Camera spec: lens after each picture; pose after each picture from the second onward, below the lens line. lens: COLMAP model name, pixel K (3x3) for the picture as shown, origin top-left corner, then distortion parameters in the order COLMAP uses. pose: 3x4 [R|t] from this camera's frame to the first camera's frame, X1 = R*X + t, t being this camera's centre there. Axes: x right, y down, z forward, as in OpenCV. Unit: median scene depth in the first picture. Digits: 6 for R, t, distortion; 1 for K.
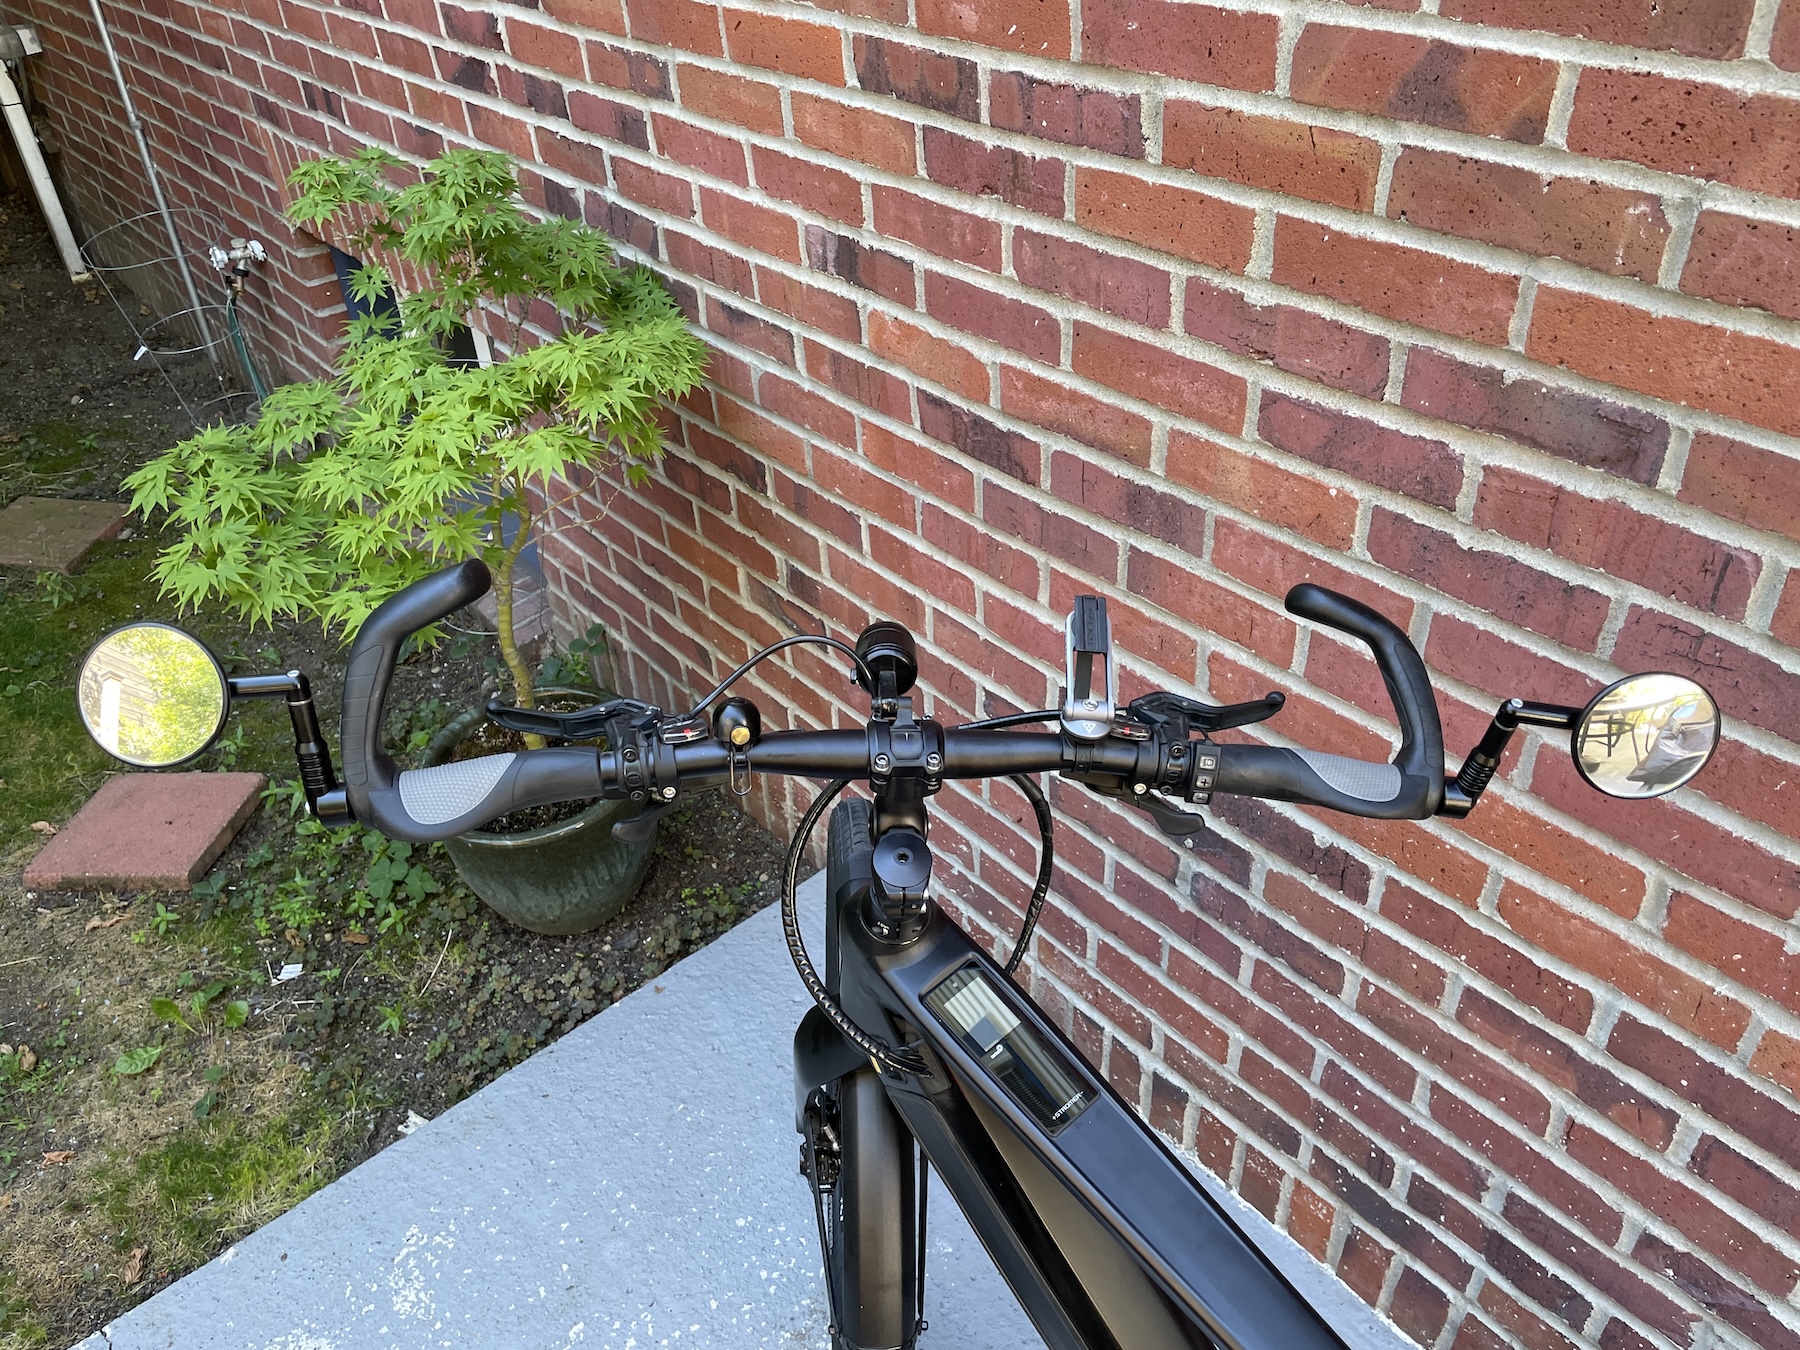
lens RADIAL K [[1377.2, 0, 894.8], [0, 1377.2, 692.3], [0, 0, 1]] dist [0.073439, -0.113090]
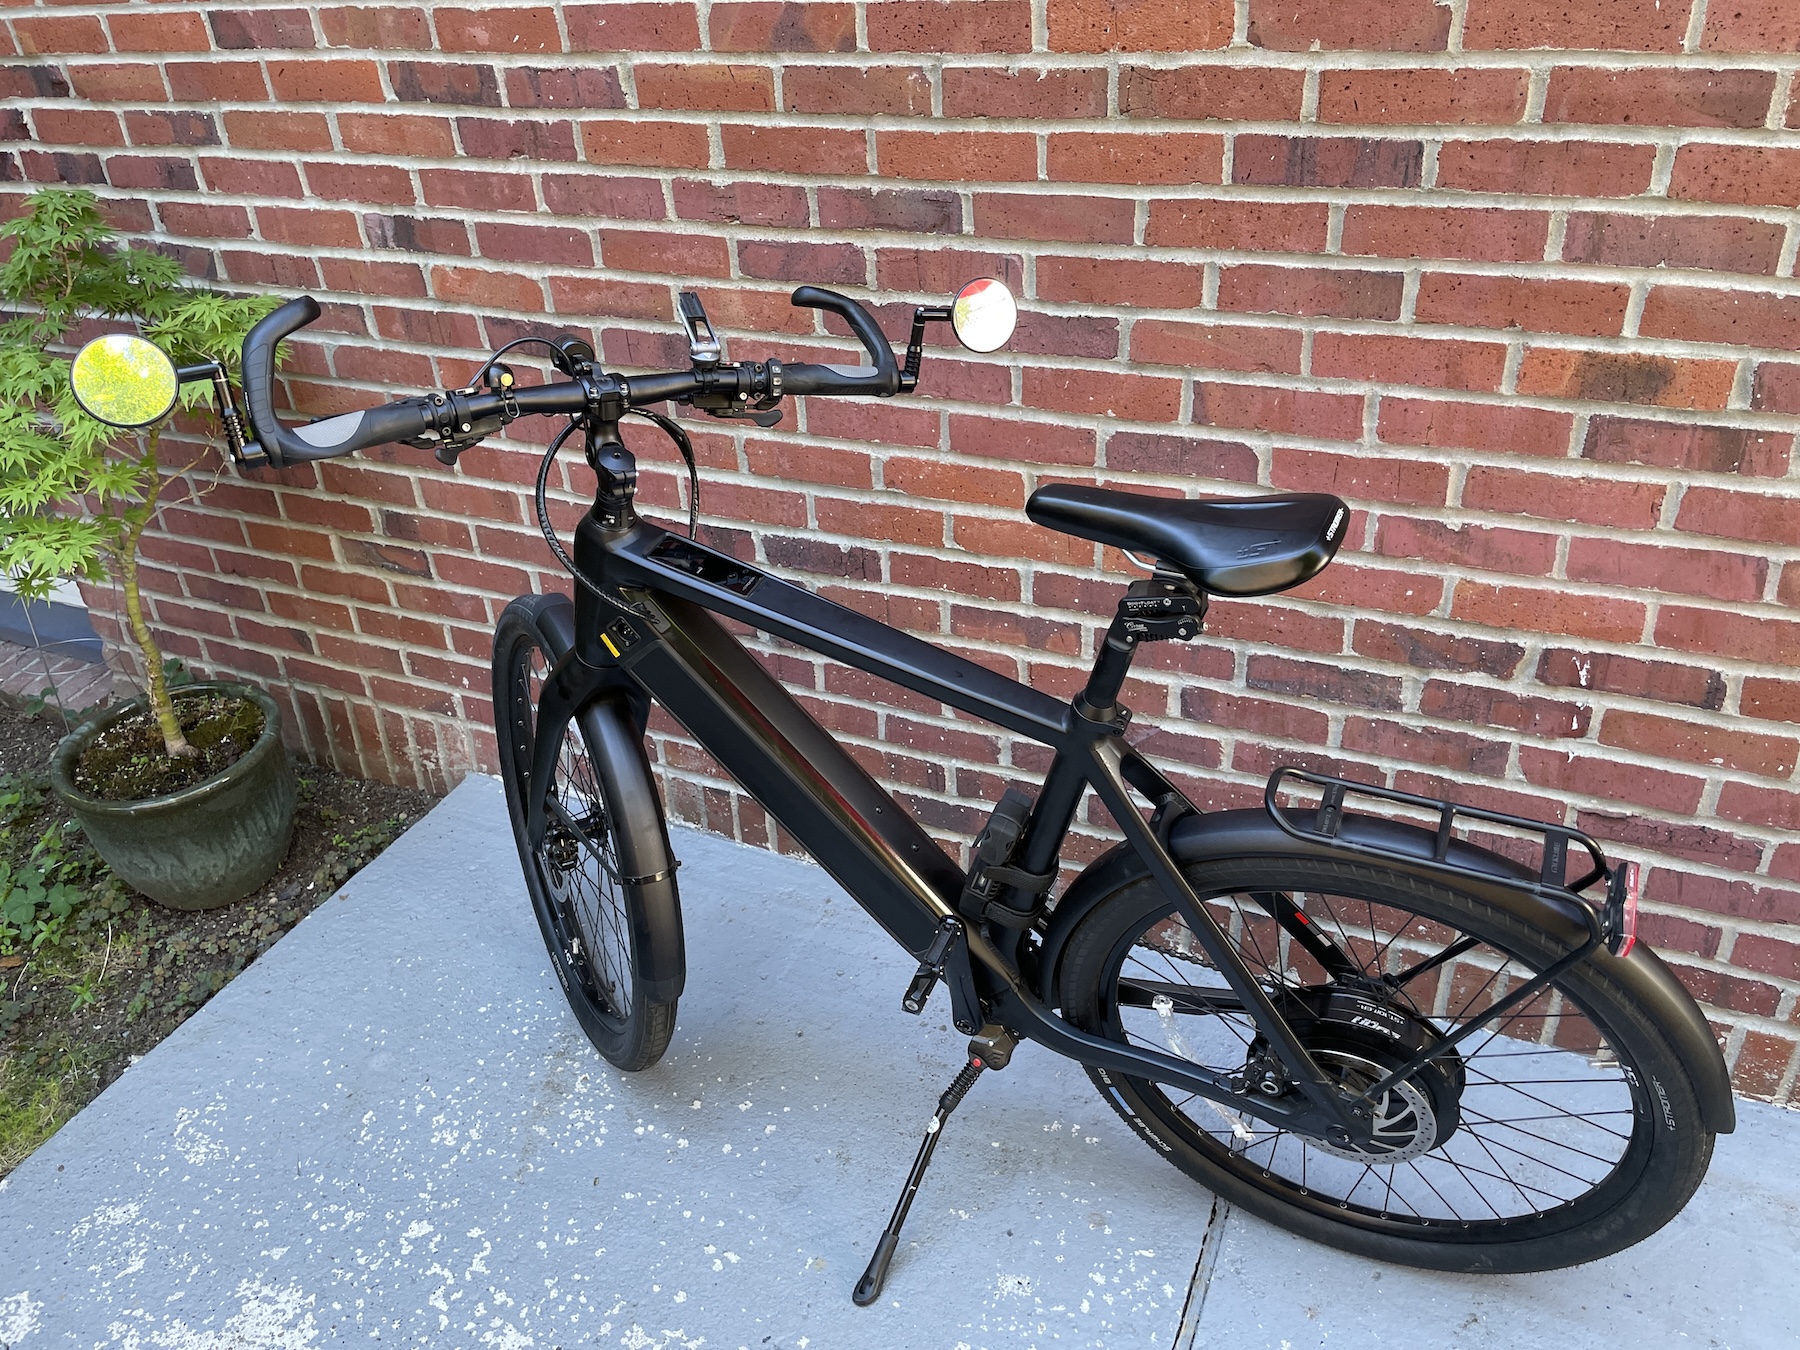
lens RADIAL K [[1377.2, 0, 910.1], [0, 1377.2, 666.3], [0, 0, 1]] dist [0.073439, -0.113090]
pose [[0.897939, -0.209301, 0.387167, -0.232865], [0.258957, 0.962551, -0.080235, 0.367196], [-0.355874, 0.172305, 0.918512, -0.375081]]
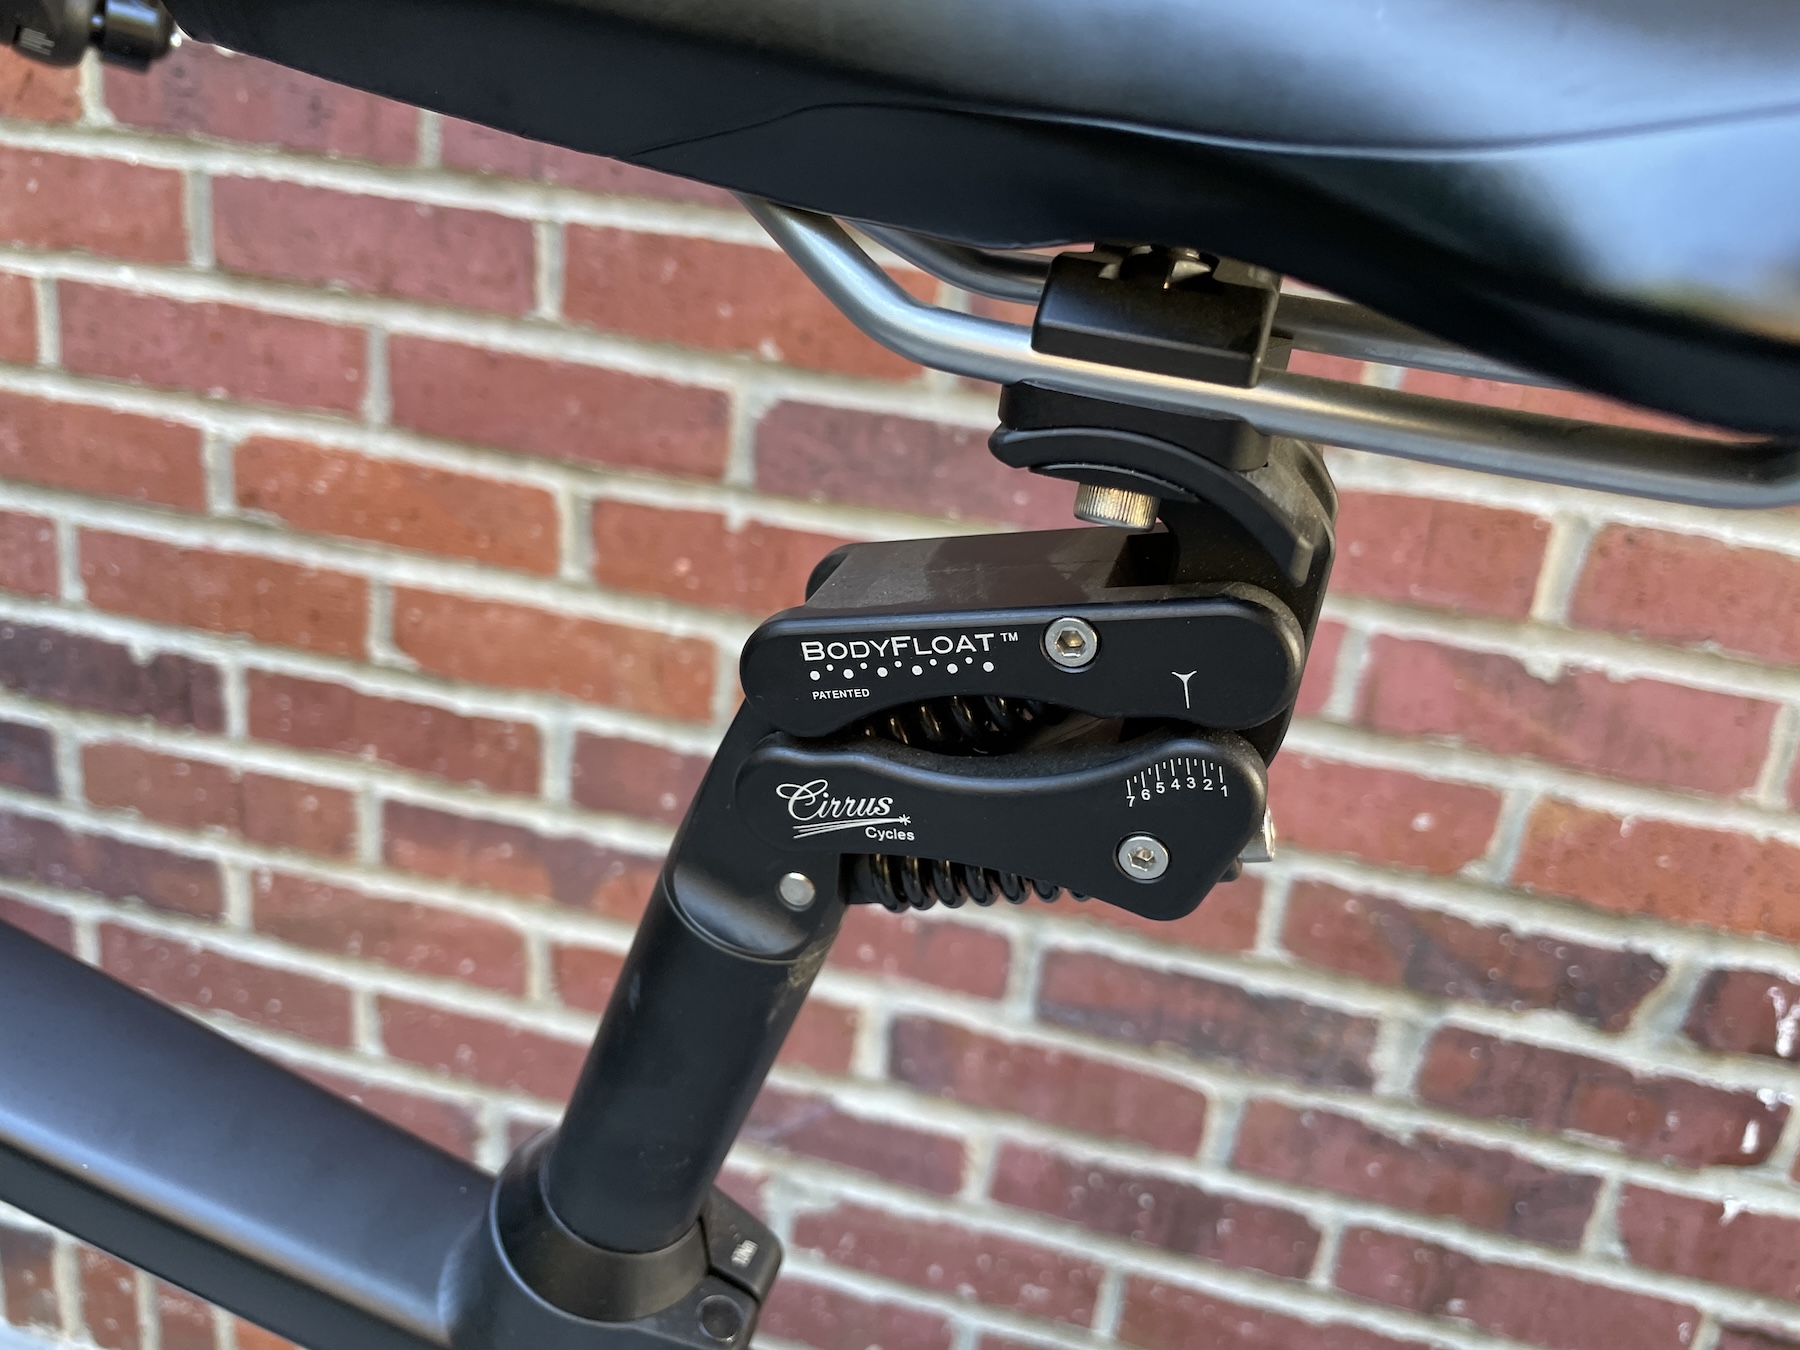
lens RADIAL K [[1377.2, 0, 883.8], [0, 1377.2, 673.2], [0, 0, 1]] dist [0.073439, -0.113090]
pose [[0.791331, -0.062159, 0.608220, 0.182575], [0.226065, 0.954062, -0.196621, 0.322666], [-0.568058, 0.293090, 0.769031, 0.297971]]
